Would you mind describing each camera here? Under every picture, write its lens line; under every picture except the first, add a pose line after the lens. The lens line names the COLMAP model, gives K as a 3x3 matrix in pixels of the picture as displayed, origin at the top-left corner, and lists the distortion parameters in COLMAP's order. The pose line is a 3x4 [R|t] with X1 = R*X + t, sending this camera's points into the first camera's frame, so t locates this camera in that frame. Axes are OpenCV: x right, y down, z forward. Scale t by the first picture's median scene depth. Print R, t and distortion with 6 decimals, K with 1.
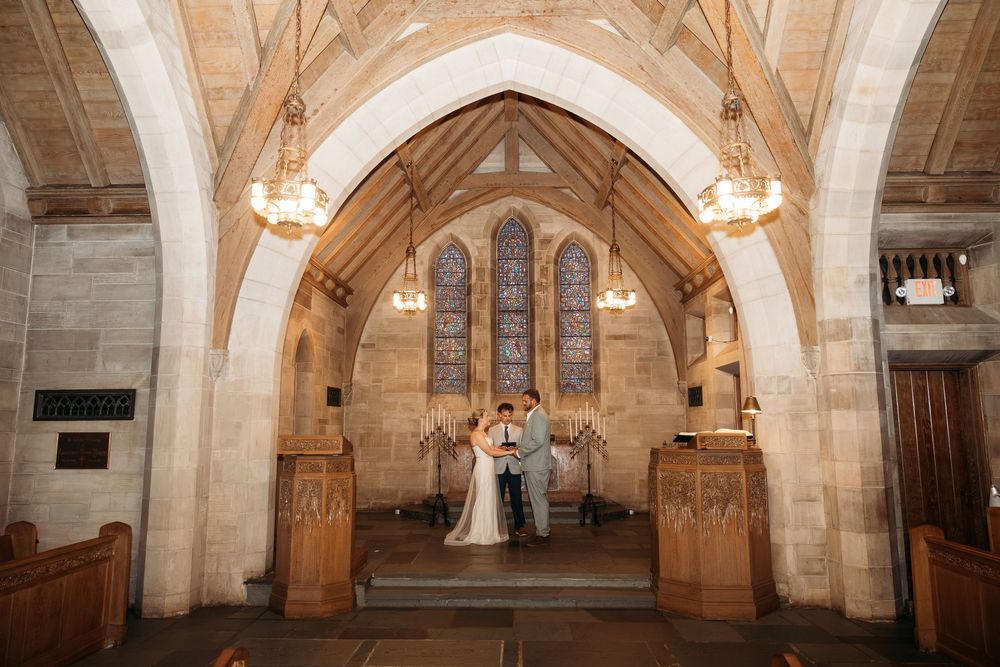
lens RADIAL K [[670.5, 0, 497.1], [0, 670.5, 334.4], [0, 0, 1]] dist [0.005096, 0.005300]
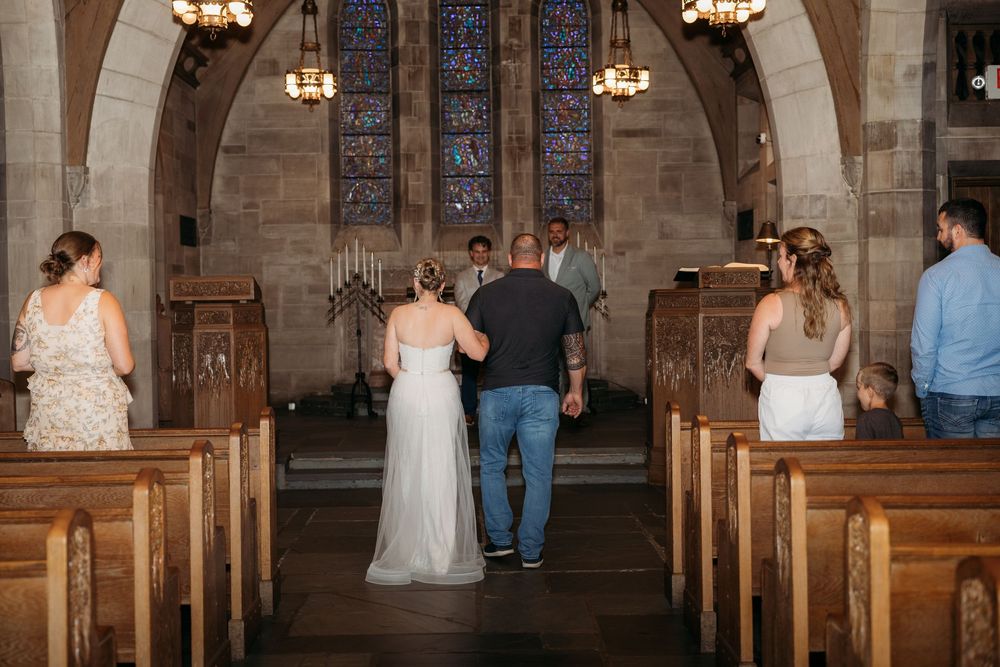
lens RADIAL K [[1449.1, 0, 493.9], [0, 1449.1, 323.8], [0, 0, 1]] dist [0.036106, 0.000000]
pose [[0.998893, -0.013184, 0.045146, -0.018895], [0.006126, 0.988198, 0.153060, -0.038091], [-0.046632, -0.152614, 0.987185, -0.501649]]
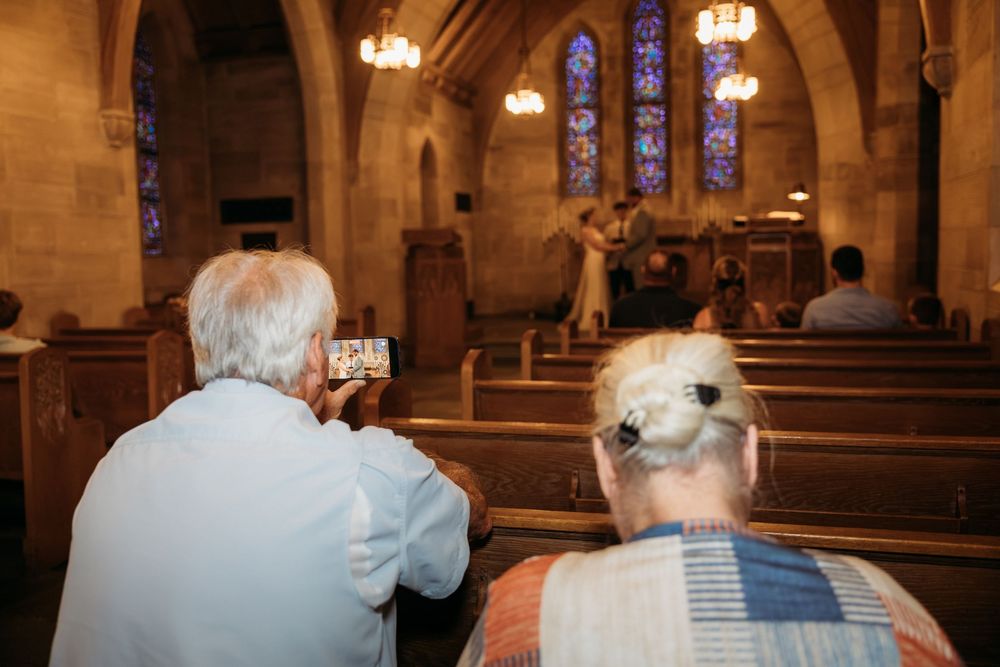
lens RADIAL K [[964.9, 0, 499.6], [0, 964.9, 328.2], [0, 0, 1]] dist [0.036194, 0.000000]
pose [[0.968777, -0.001327, -0.247932, 0.210620], [0.053672, 0.977397, 0.204488, -0.019624], [0.242056, -0.211410, 0.946950, -0.495664]]
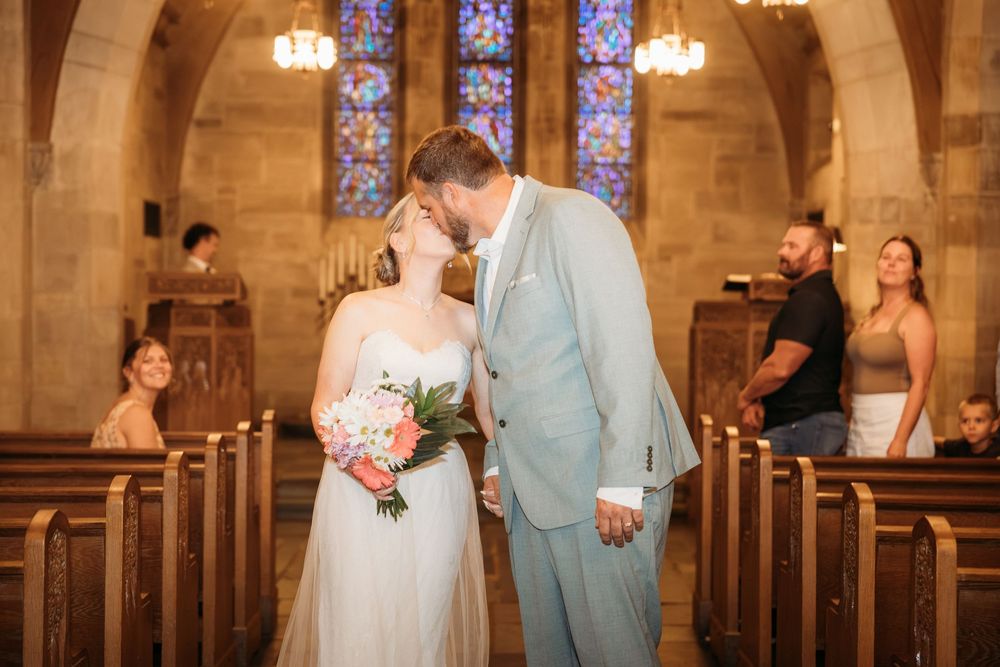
lens RADIAL K [[1887.0, 0, 497.5], [0, 1887.0, 307.6], [0, 0, 1]] dist [0.049138, 0.000000]
pose [[0.999186, 0.013134, 0.038148, -0.028723], [-0.018068, 0.991081, 0.132032, -0.053550], [-0.036074, -0.132614, 0.990511, -0.665422]]
